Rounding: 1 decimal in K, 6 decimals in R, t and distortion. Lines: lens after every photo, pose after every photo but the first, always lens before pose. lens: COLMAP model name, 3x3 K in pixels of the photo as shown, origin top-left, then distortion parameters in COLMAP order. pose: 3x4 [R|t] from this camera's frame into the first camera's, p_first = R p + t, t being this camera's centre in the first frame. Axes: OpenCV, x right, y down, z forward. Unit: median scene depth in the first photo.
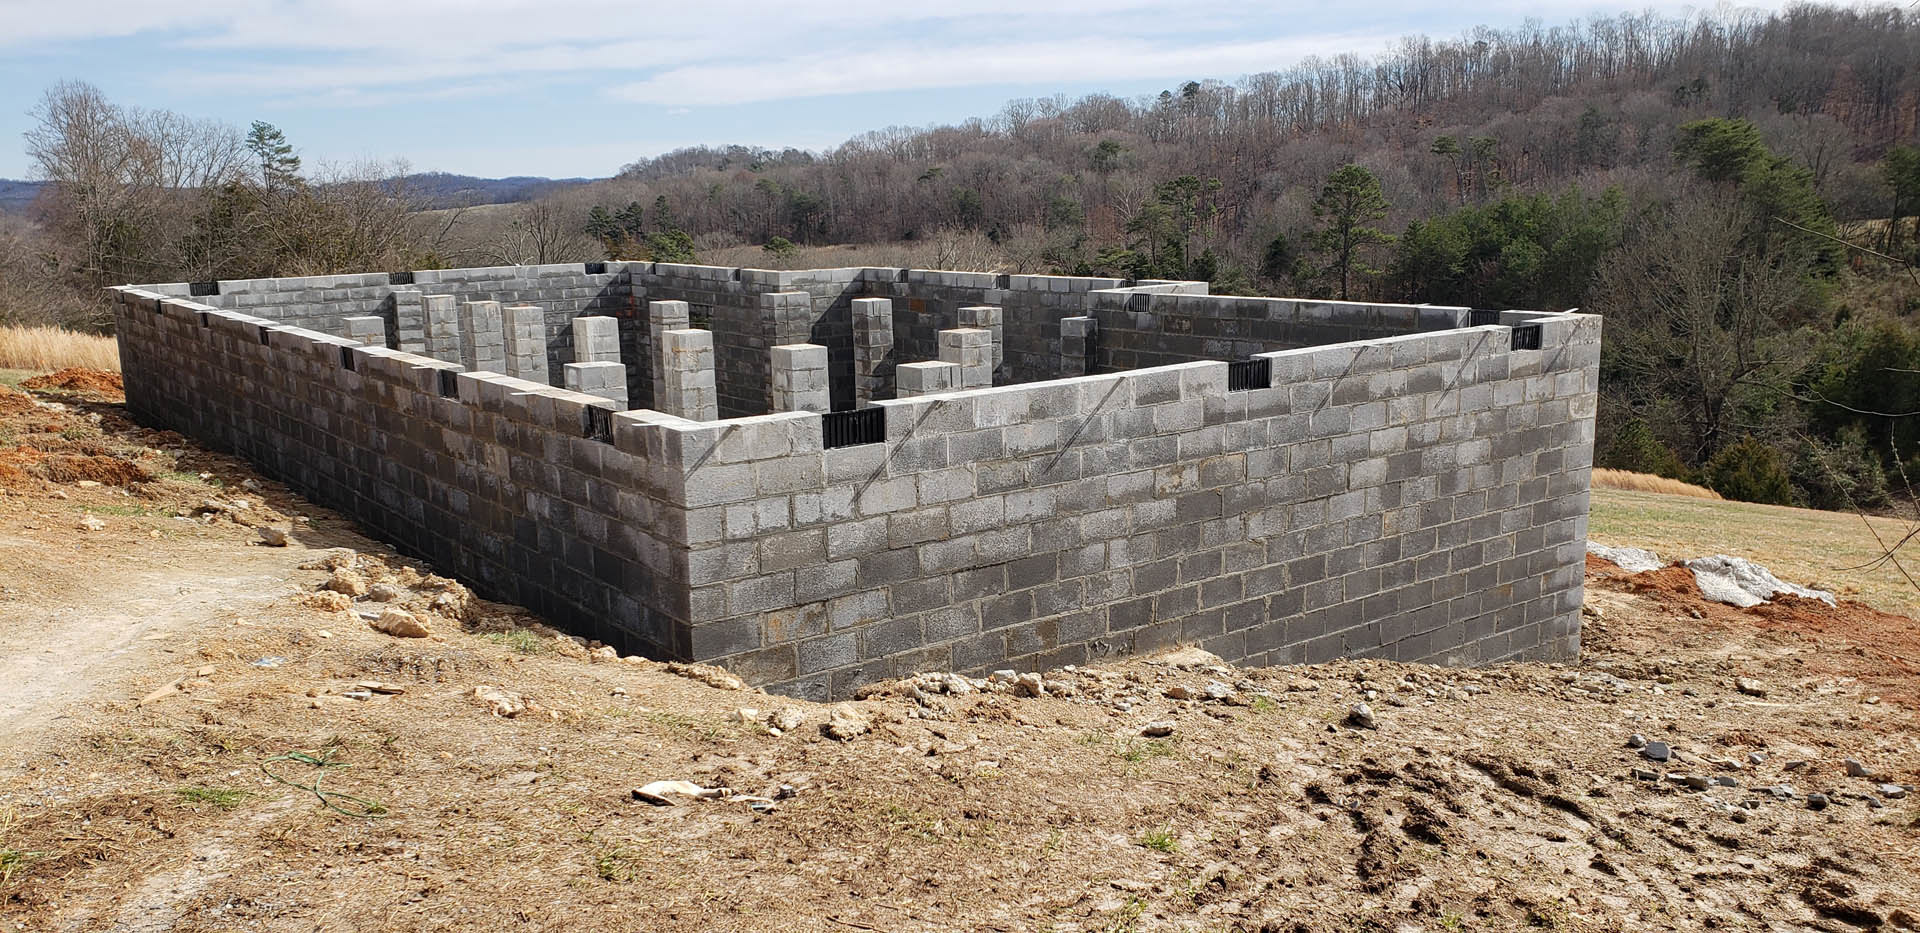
lens RADIAL K [[1523.8, 0, 1019.2], [0, 1523.8, 504.2], [0, 0, 1]] dist [0.217305, -0.474917]
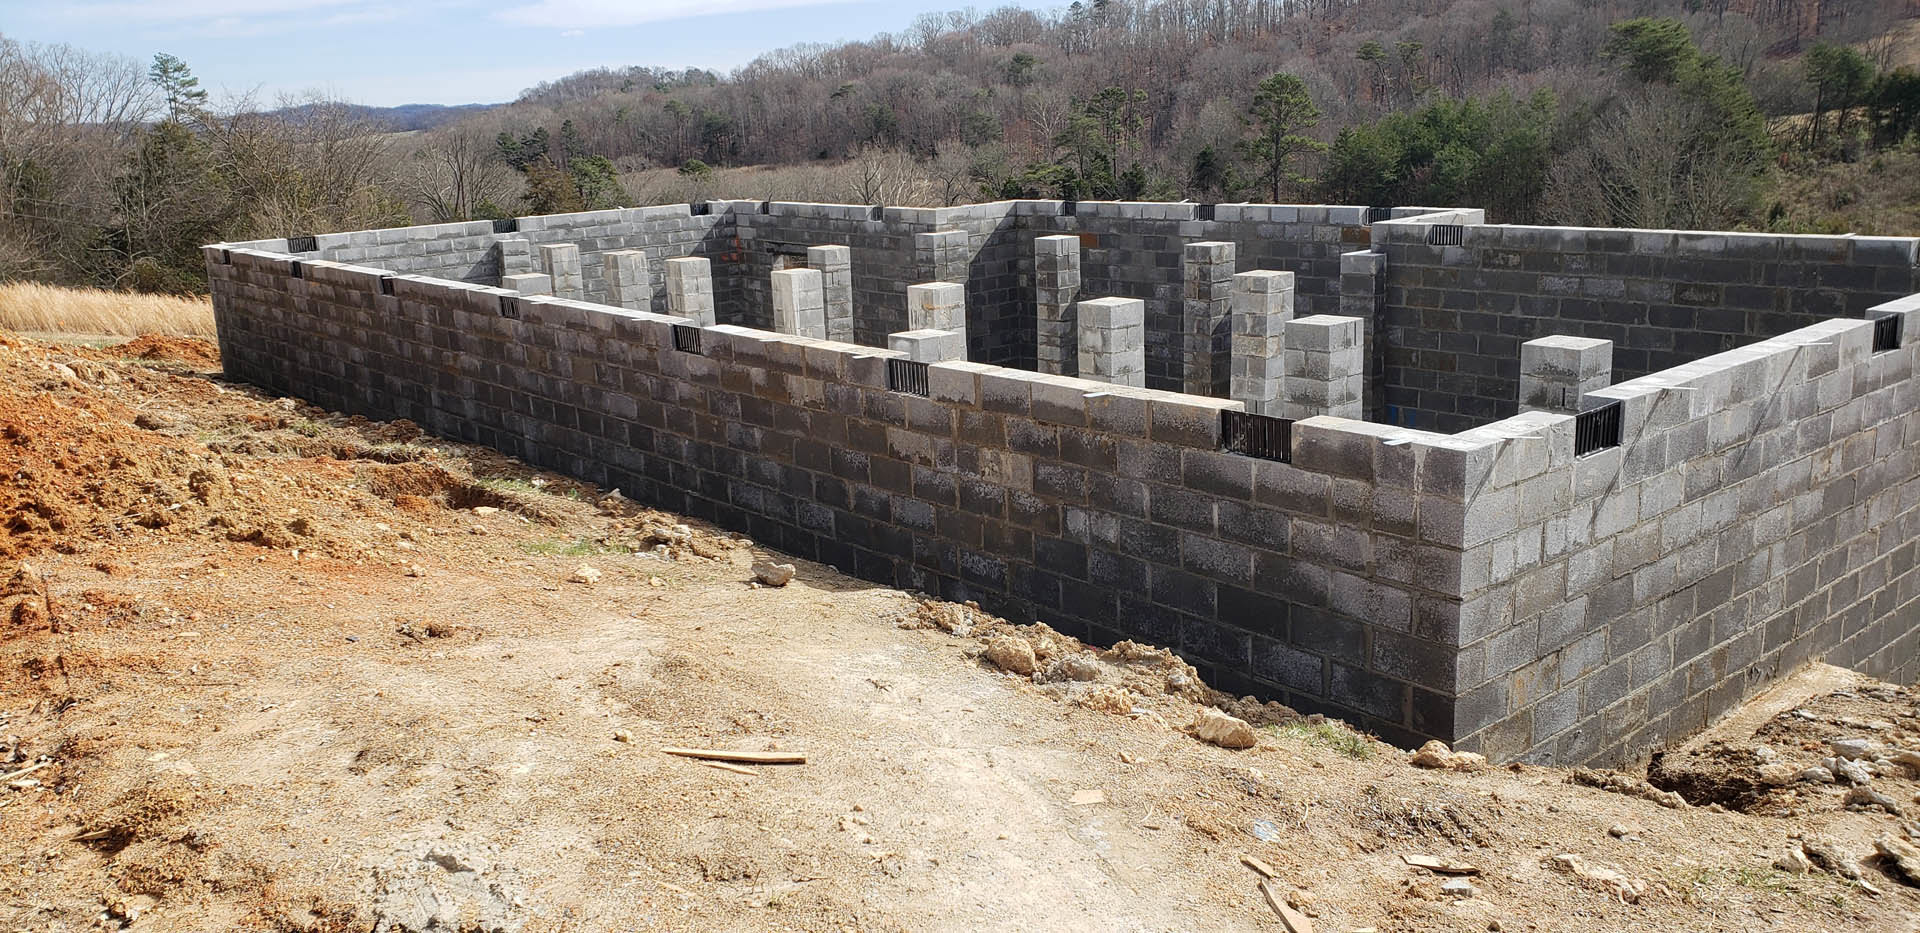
lens RADIAL K [[1503.6, 0, 960.0], [0, 1503.6, 466.5], [0, 0, 1]] dist [0.192298, -0.385871]
pose [[0.998521, -0.033516, 0.042814, -0.162133], [0.032090, 0.998921, 0.033570, -0.023654], [-0.043893, -0.032147, 0.998519, 0.078901]]
